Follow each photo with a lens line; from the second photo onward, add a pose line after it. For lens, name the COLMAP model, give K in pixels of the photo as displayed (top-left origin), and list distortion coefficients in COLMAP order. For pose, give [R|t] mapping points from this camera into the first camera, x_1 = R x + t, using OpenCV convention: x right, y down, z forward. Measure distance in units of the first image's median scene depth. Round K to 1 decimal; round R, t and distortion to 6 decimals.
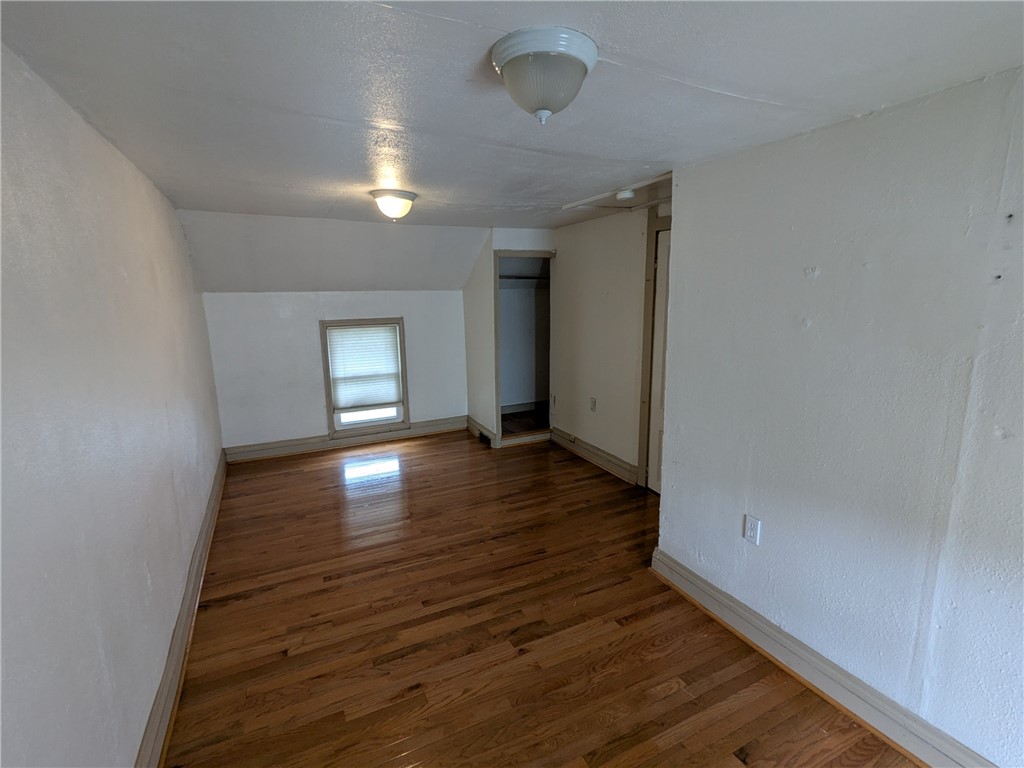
lens RADIAL K [[482.7, 0, 511.3], [0, 482.7, 383.1], [0, 0, 1]] dist [0.000282, -0.000427]
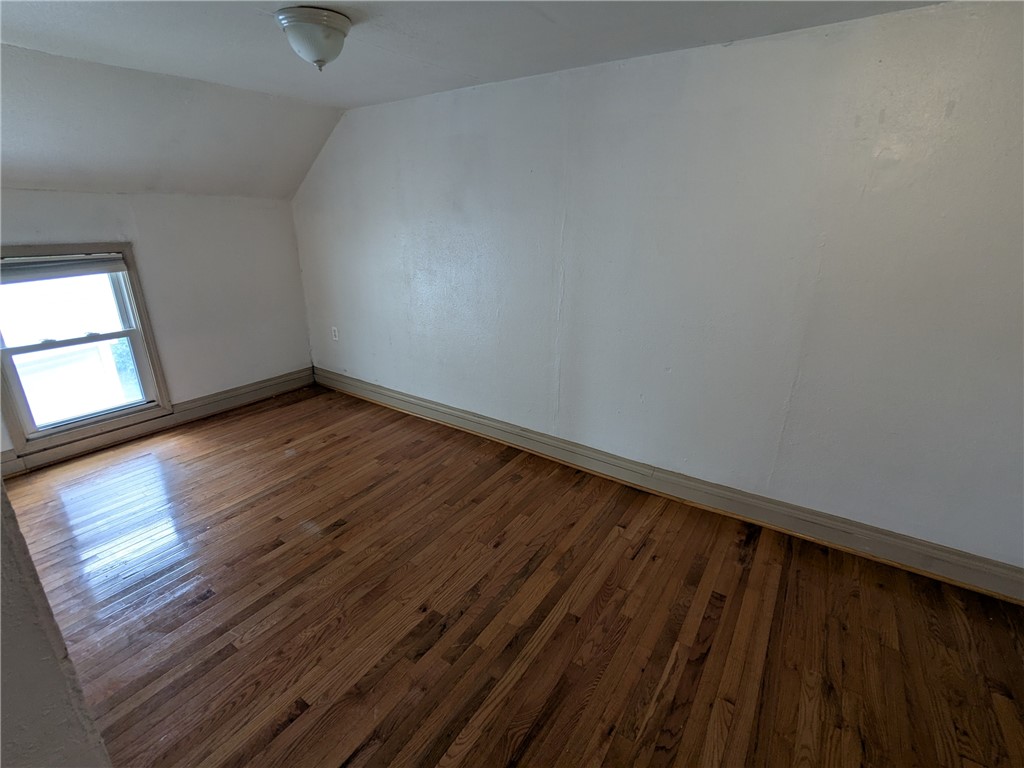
lens RADIAL K [[482.7, 0, 511.8], [0, 482.7, 382.8], [0, 0, 1]] dist [0.000282, -0.000427]
pose [[-0.866509, 0.169504, -0.469501, 0.219913], [-0.091705, 0.870511, 0.483530, -0.247440], [0.490666, 0.462039, -0.738761, 1.488735]]
